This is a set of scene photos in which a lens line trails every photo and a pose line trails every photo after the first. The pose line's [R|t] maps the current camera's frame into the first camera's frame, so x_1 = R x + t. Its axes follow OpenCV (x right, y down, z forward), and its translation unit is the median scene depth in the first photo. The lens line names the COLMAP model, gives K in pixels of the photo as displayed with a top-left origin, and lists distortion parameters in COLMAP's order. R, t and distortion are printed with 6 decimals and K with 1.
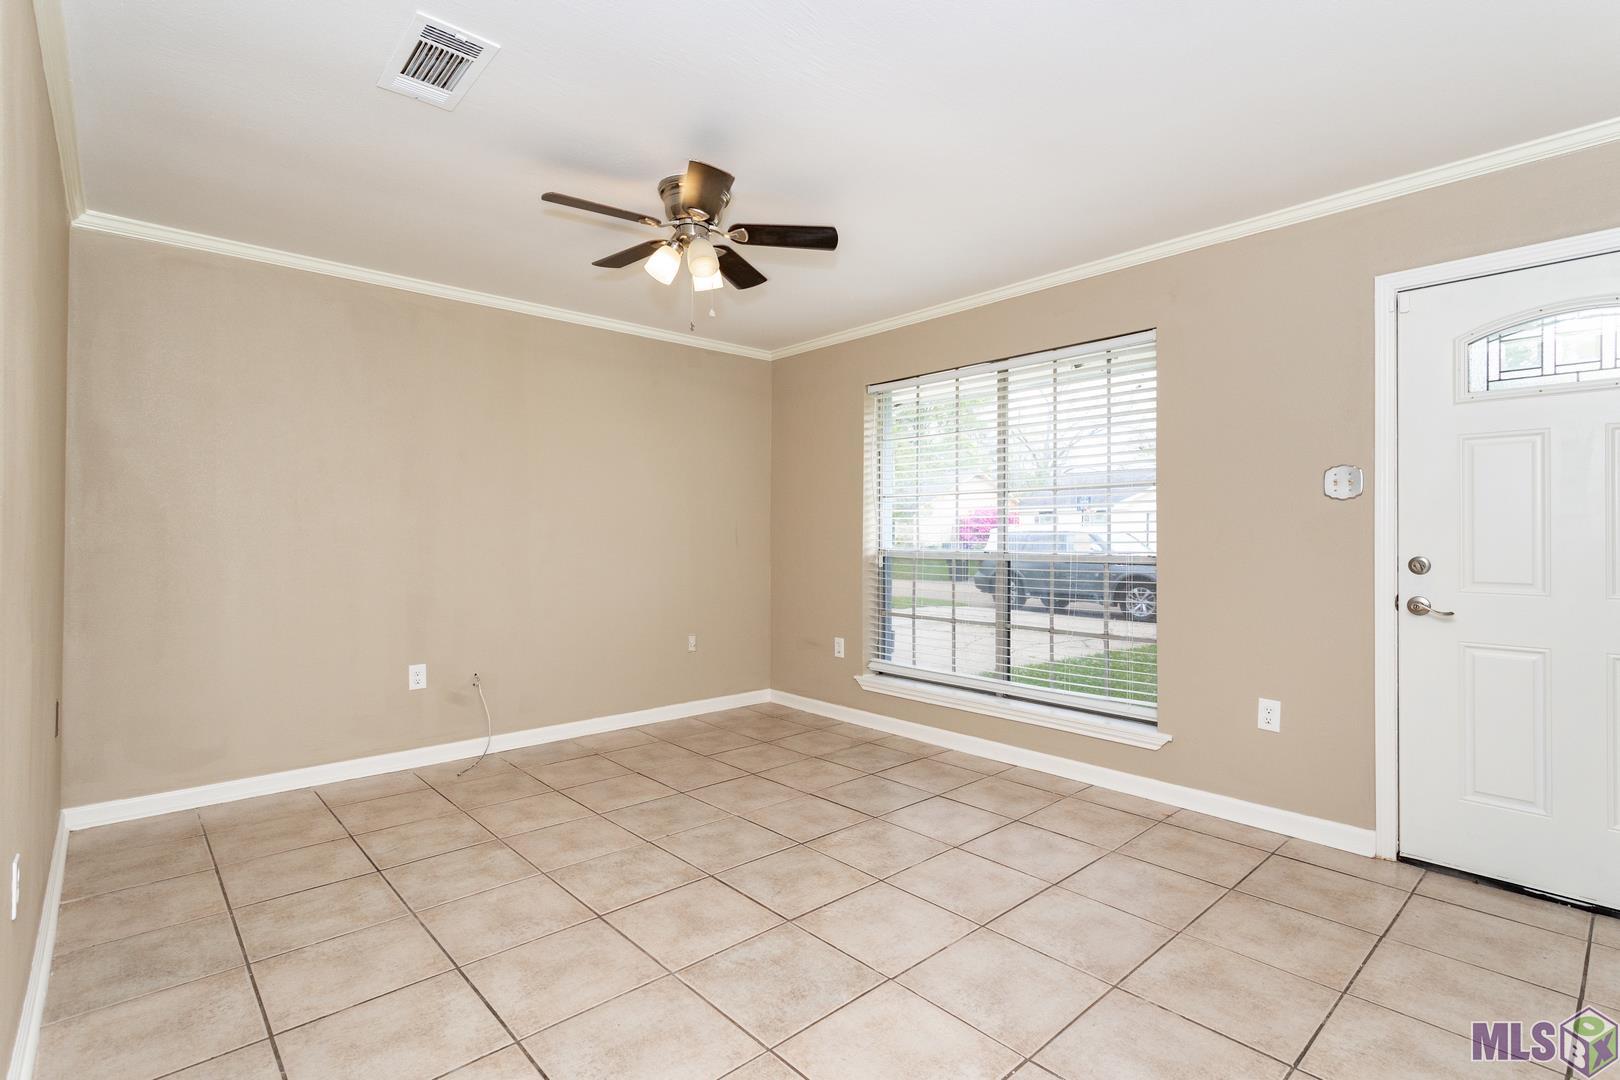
lens RADIAL K [[784.0, 0, 824.7], [0, 784.0, 536.1], [0, 0, 1]] dist [0.005539, 0.001412]
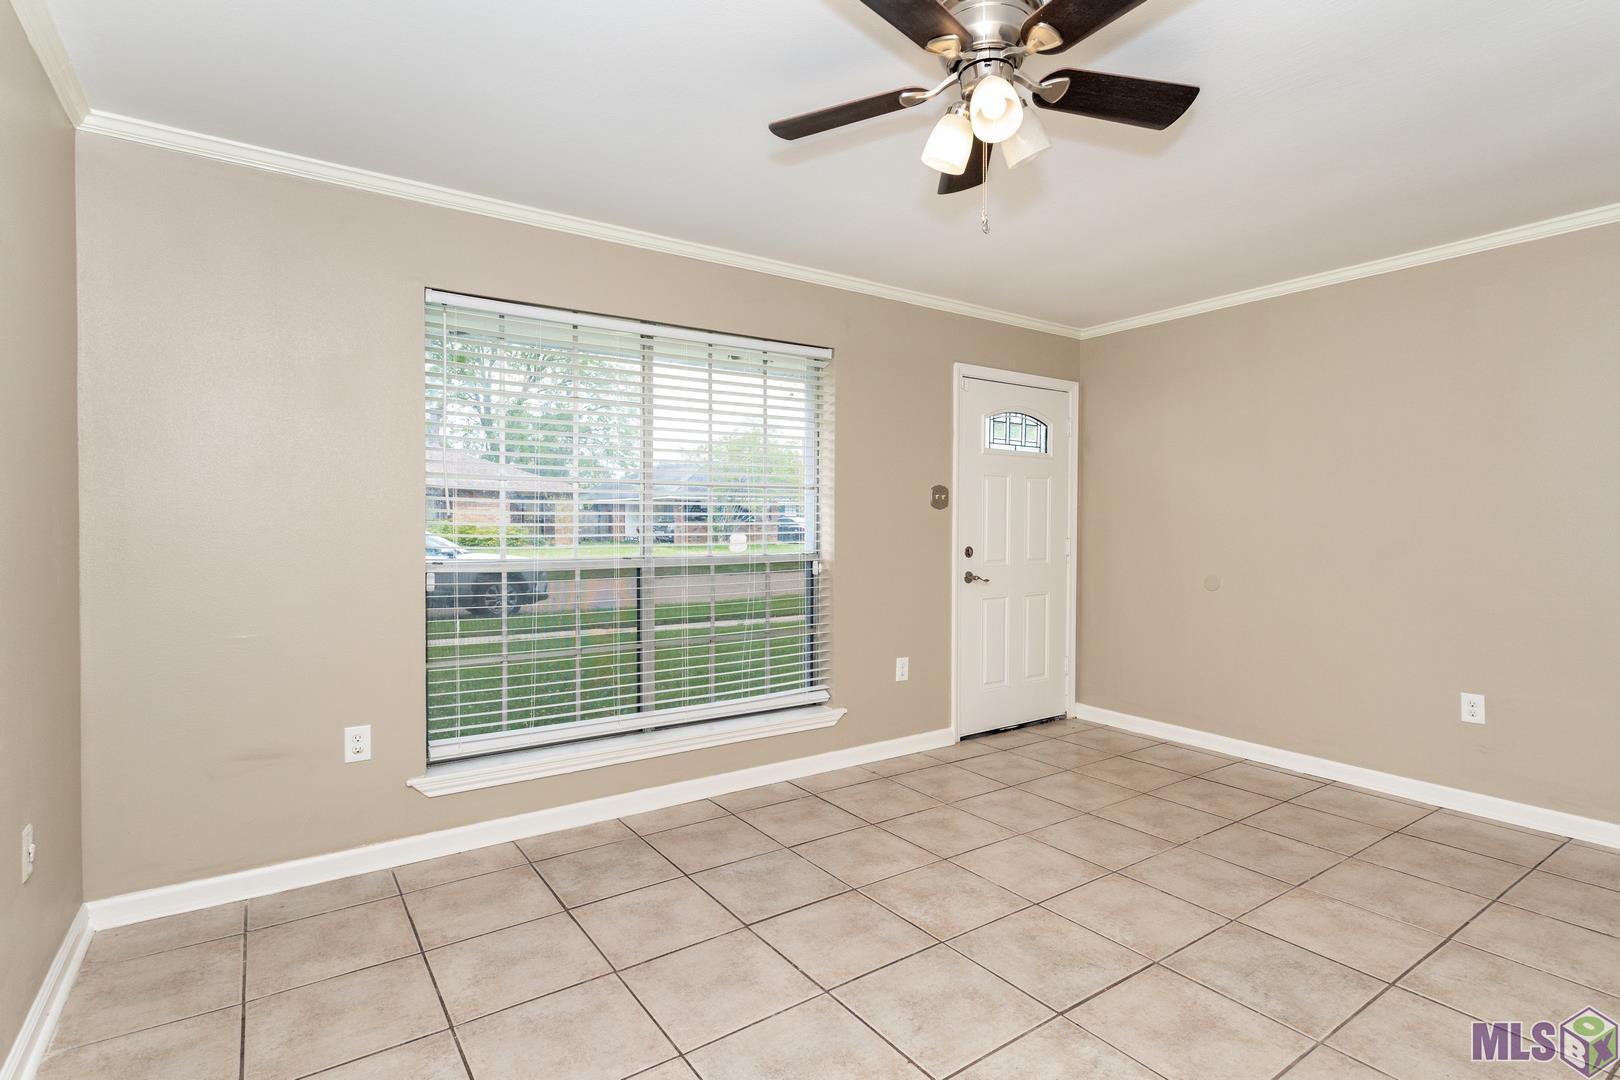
lens RADIAL K [[784.0, 0, 810.6], [0, 784.0, 530.8], [0, 0, 1]] dist [0.005539, 0.001412]
pose [[0.137921, -0.008841, 0.990404, -0.766537], [0.002872, 0.999960, 0.008526, -0.017253], [-0.990439, 0.001668, 0.137941, 0.969573]]
